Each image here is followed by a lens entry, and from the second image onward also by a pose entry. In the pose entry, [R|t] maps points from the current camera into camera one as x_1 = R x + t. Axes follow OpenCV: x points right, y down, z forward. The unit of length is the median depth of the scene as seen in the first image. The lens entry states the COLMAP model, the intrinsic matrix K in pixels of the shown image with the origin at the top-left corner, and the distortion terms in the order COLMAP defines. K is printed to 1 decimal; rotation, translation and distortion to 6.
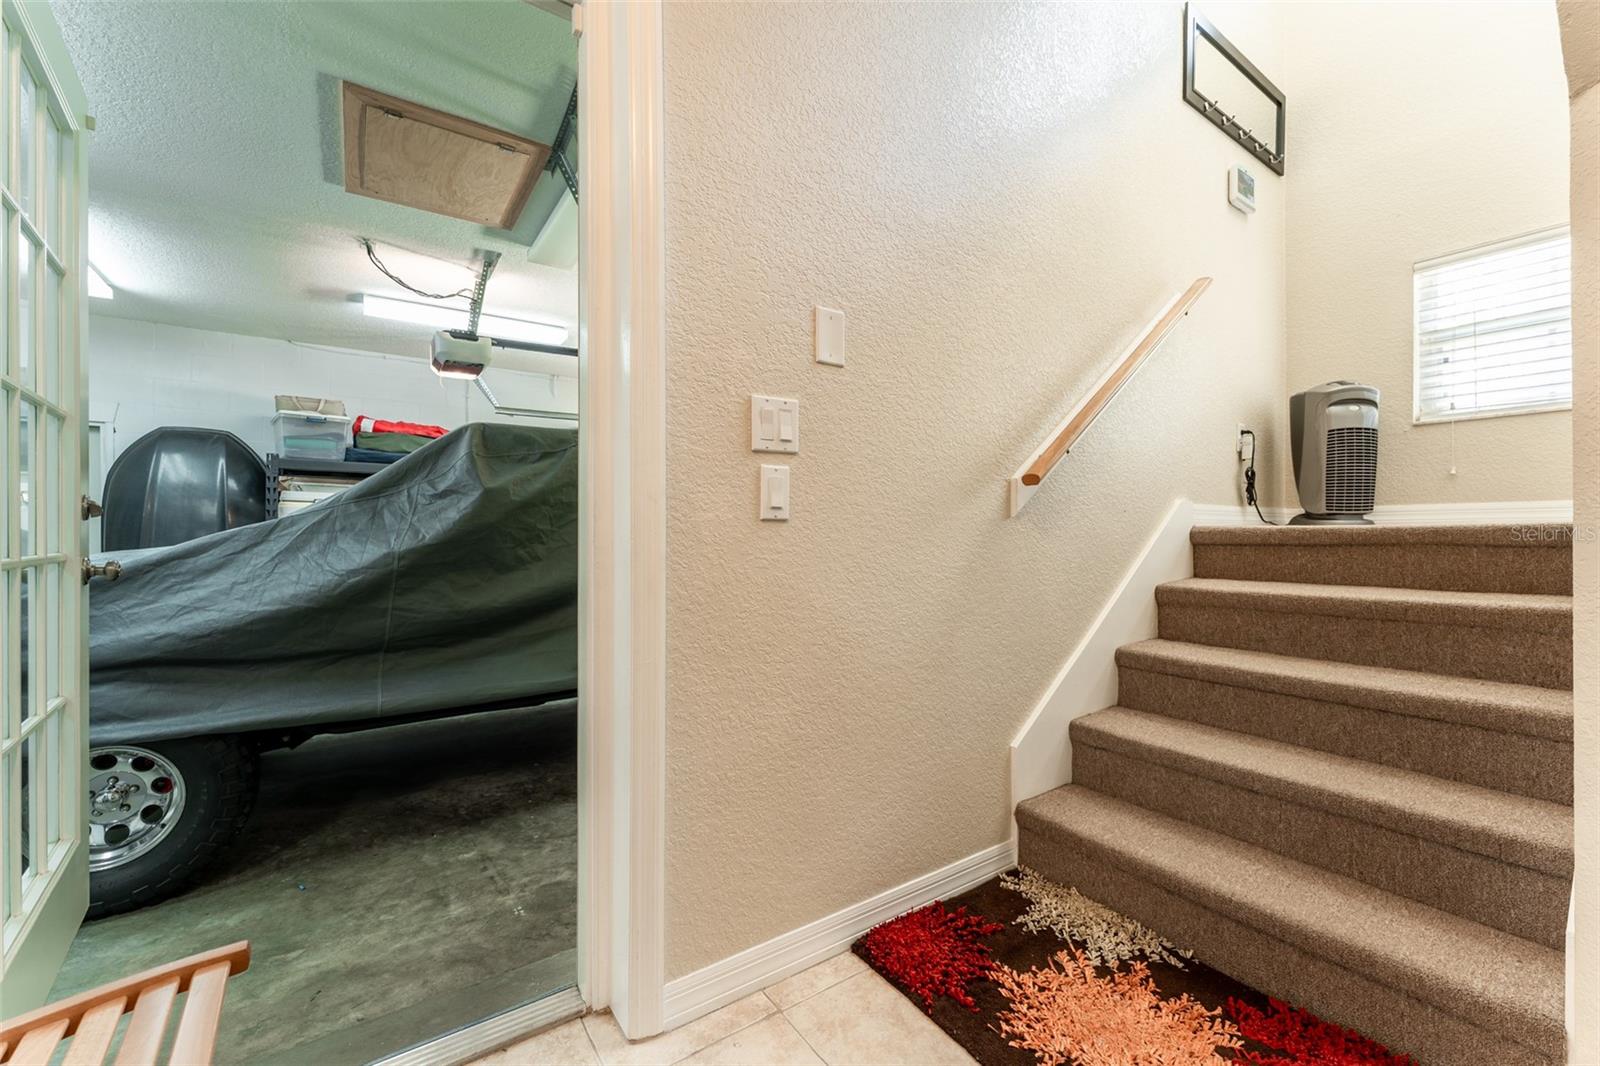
lens RADIAL K [[654.3, 0, 786.1], [0, 654.3, 534.4], [0, 0, 1]] dist [-0.001146, -0.000353]
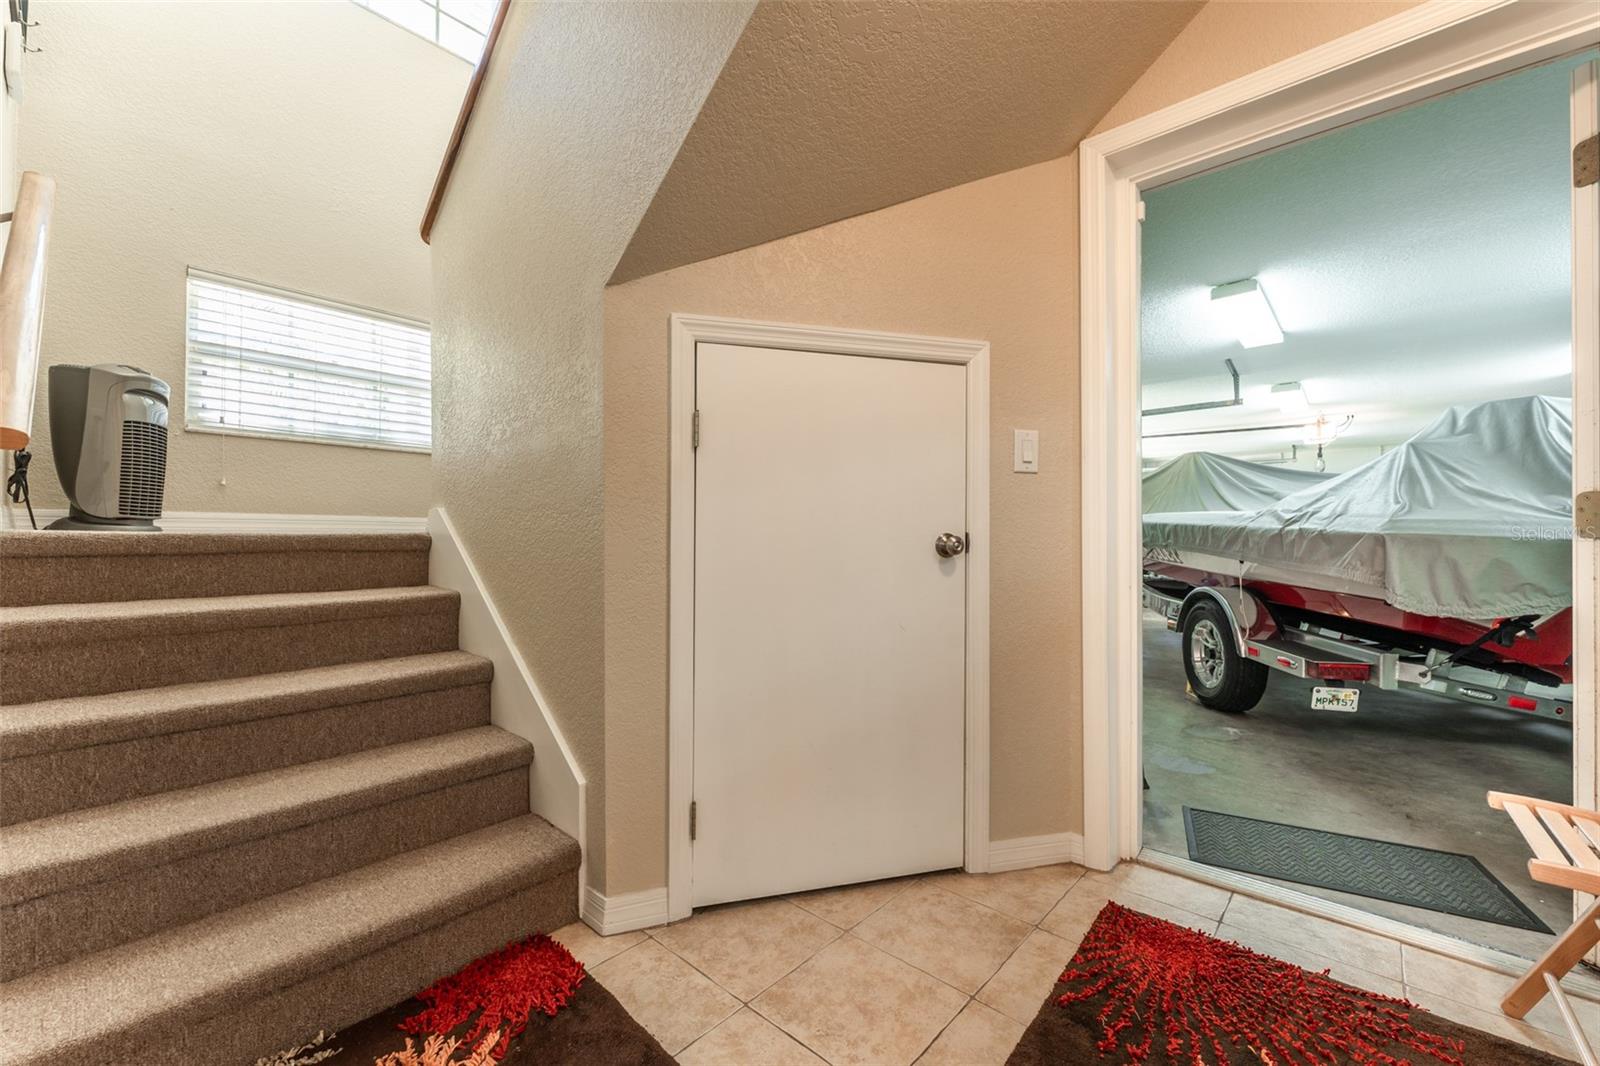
lens RADIAL K [[654.3, 0, 785.0], [0, 654.3, 535.0], [0, 0, 1]] dist [-0.001146, -0.000353]
pose [[-0.252848, 0.009951, 0.967455, -0.270893], [0.001499, 0.999950, -0.009893, 0.000503], [-0.967505, -0.001052, -0.252850, 0.475930]]
